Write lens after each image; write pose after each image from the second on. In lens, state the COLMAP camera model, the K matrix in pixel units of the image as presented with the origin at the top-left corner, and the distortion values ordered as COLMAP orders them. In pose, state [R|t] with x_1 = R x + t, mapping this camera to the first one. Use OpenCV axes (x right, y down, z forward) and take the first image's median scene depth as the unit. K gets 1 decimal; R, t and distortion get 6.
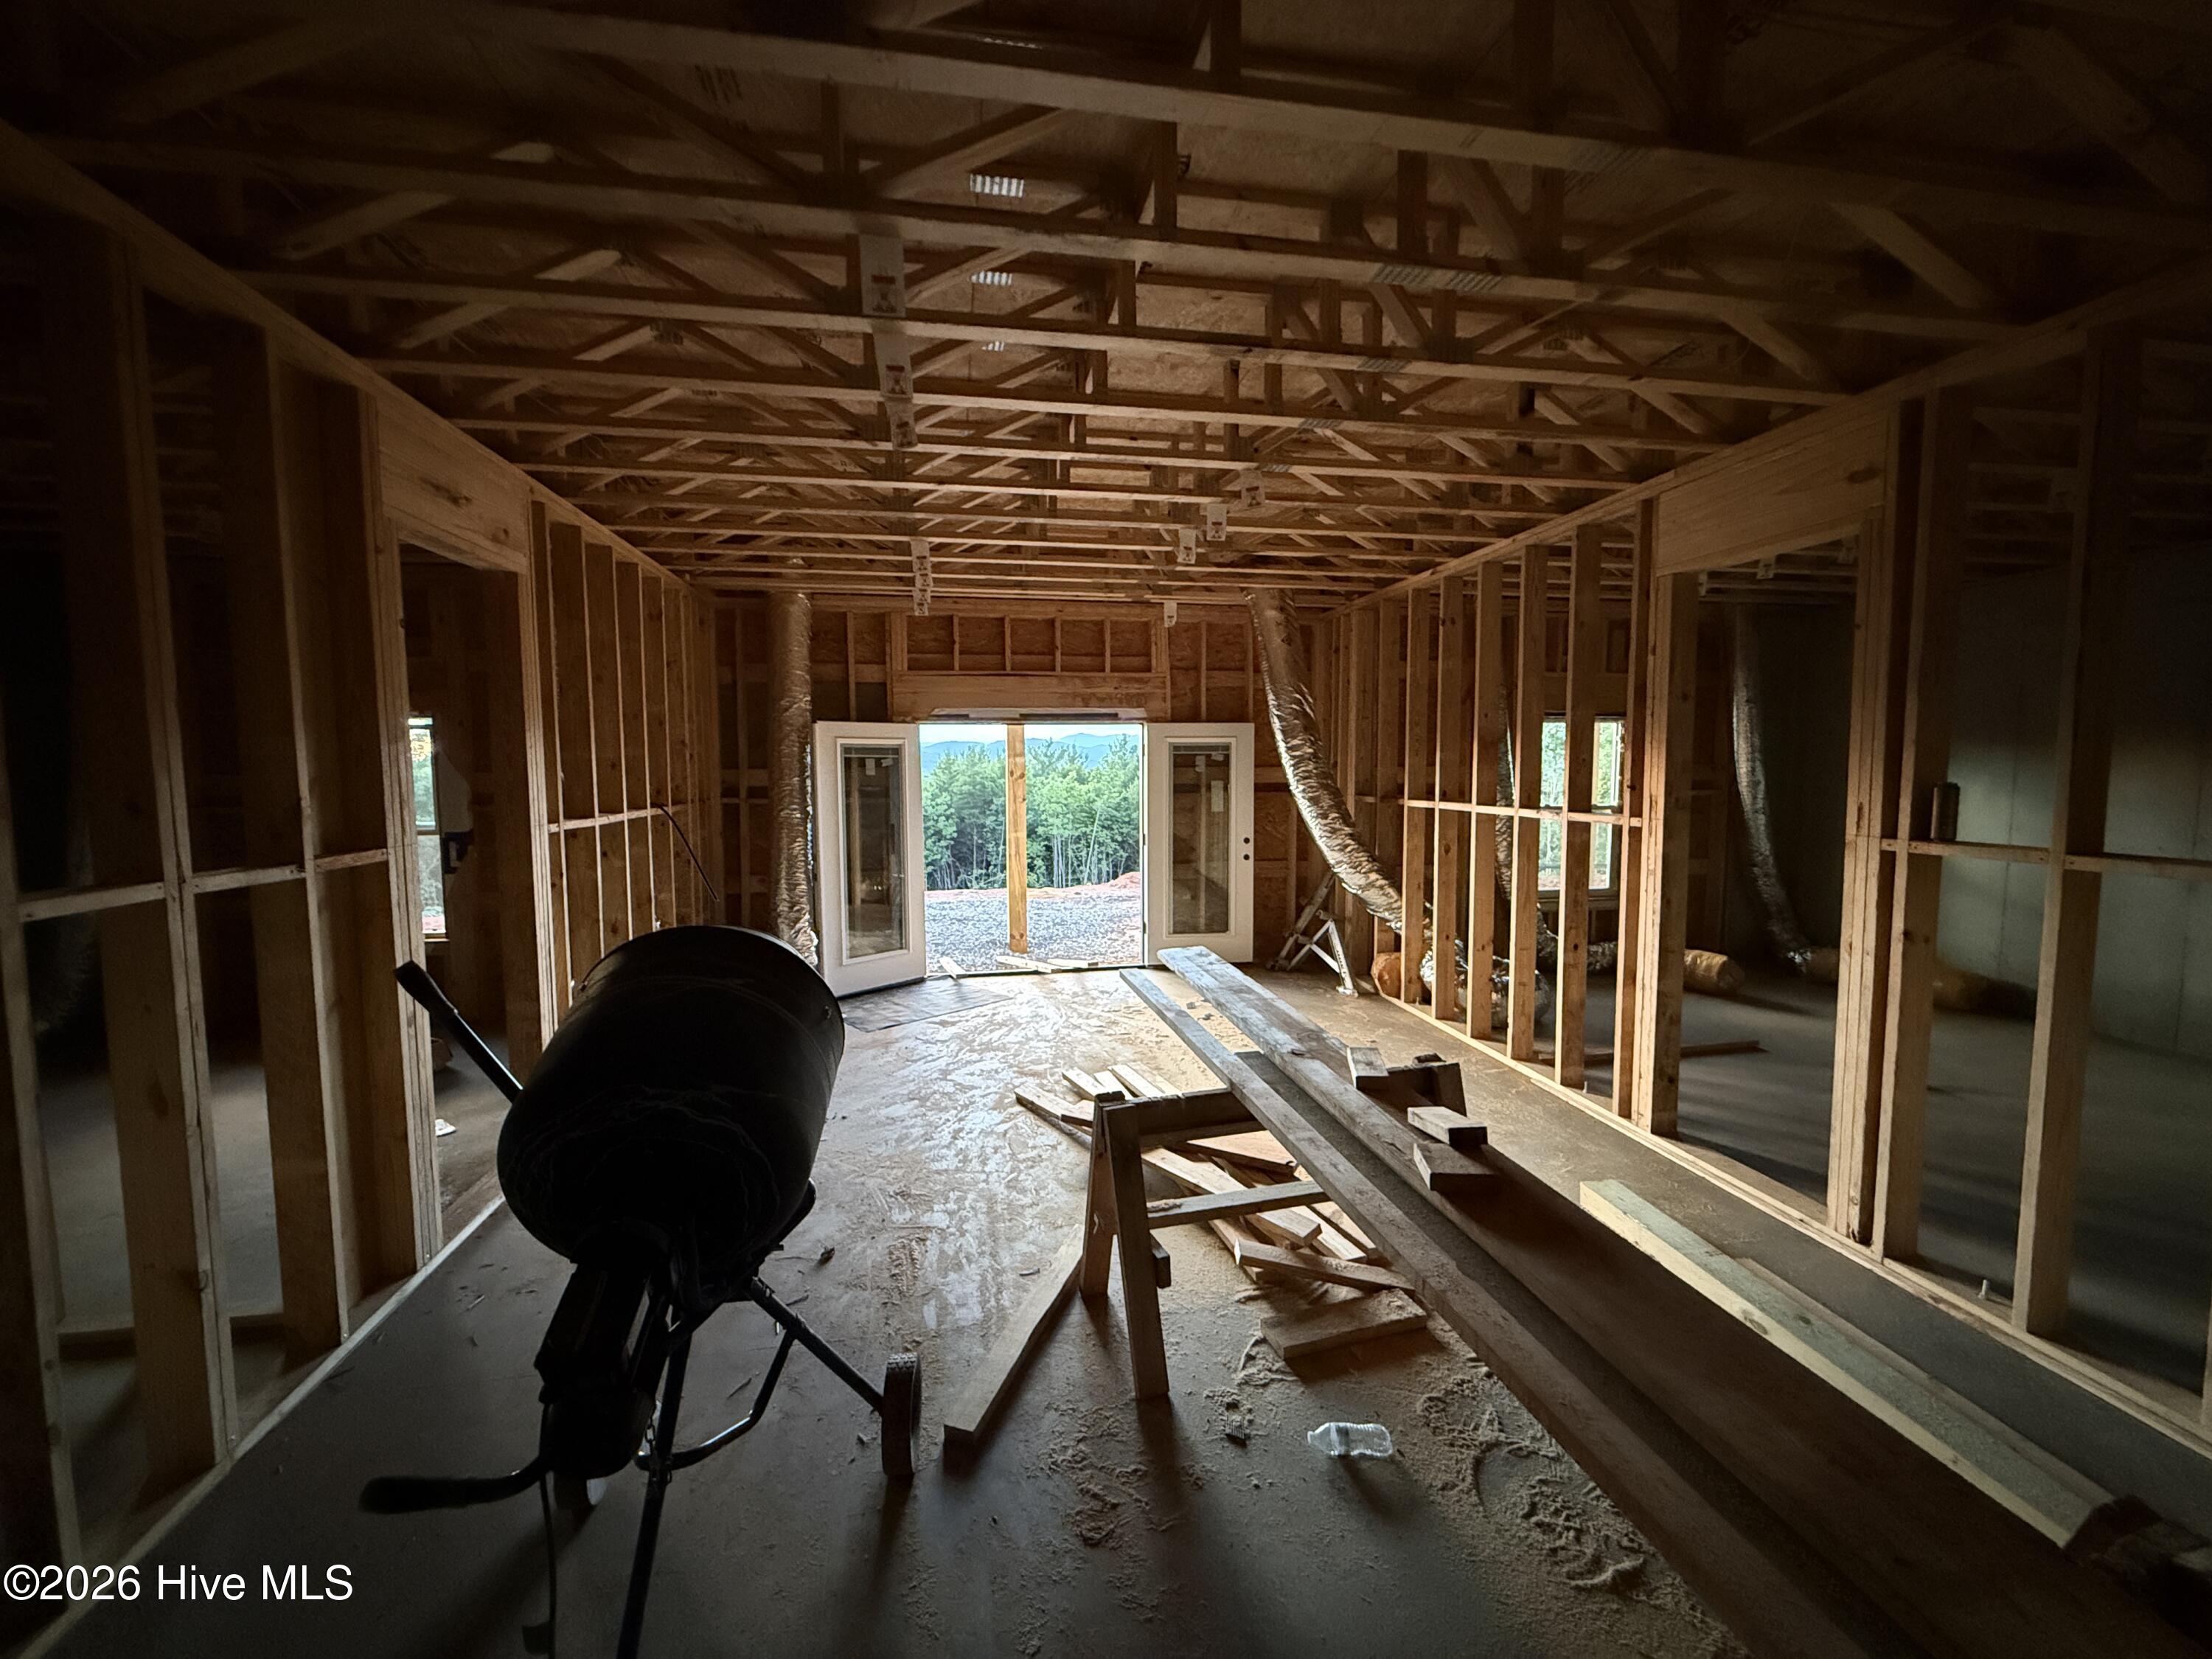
lens RADIAL K [[889.5, 0, 1101.8], [0, 889.5, 831.0], [0, 0, 1]] dist [0.000342, 0.000823]
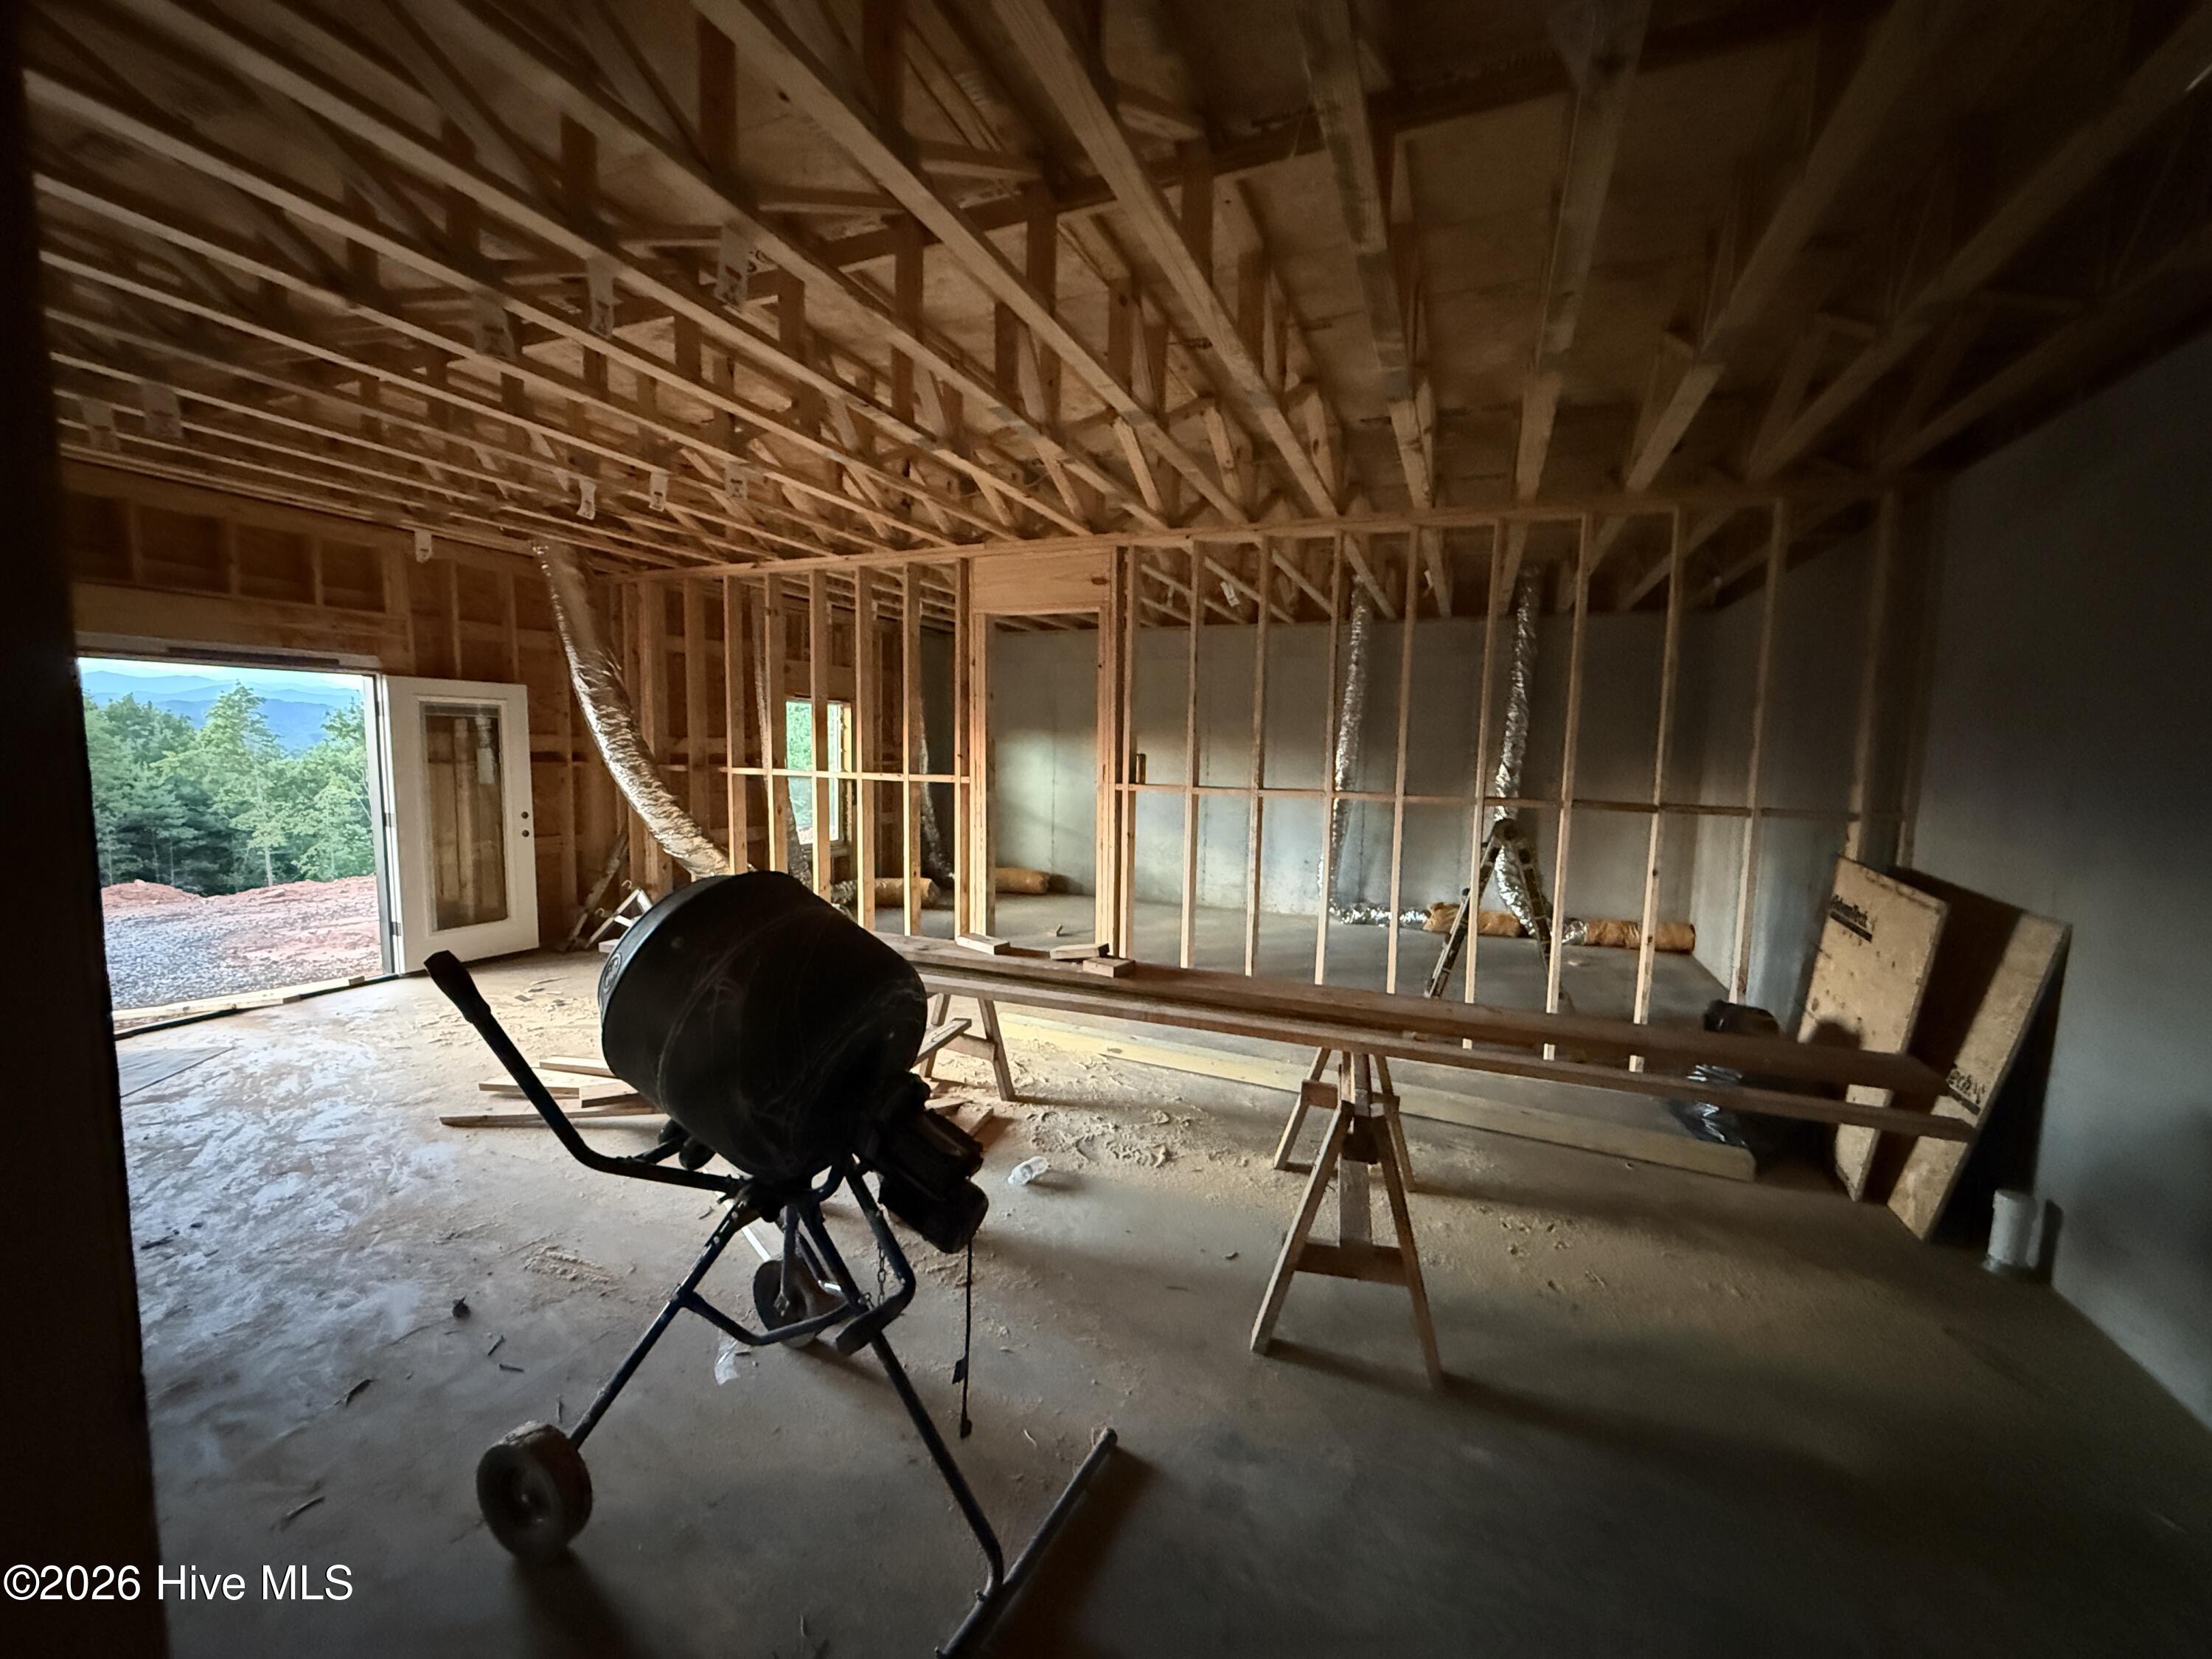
lens RADIAL K [[889.5, 0, 1114.2], [0, 889.5, 831.0], [0, 0, 1]] dist [0.000342, 0.000823]
pose [[0.527892, -0.065042, 0.846818, -0.348090], [0.040755, 0.997855, 0.051236, 0.006042], [-0.848333, 0.007464, 0.529410, 0.016296]]
